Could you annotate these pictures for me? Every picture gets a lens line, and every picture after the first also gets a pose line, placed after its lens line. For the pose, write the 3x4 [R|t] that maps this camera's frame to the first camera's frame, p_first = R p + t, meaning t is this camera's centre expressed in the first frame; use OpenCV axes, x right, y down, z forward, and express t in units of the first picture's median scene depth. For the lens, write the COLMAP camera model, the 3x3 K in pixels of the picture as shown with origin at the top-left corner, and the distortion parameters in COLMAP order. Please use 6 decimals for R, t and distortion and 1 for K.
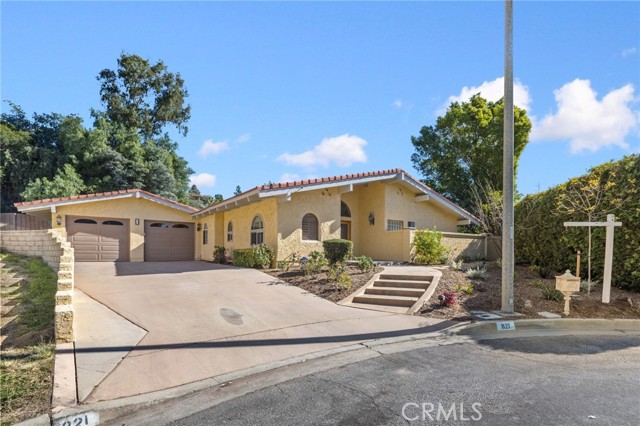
lens RADIAL K [[504.0, 0, 320.0], [0, 504.0, 213.0], [0, 0, 1]] dist [0.000626, 0.000456]
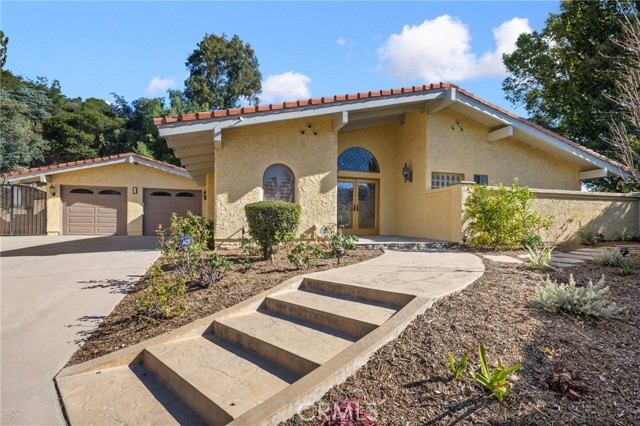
lens RADIAL K [[368.0, 0, 320.1], [0, 368.0, 204.0], [0, 0, 1]] dist [-0.004090, -0.000771]
pose [[0.906331, -0.021834, -0.422003, 0.200687], [0.030943, 0.999412, 0.014745, 0.041416], [0.421433, -0.026422, 0.906474, 0.548944]]
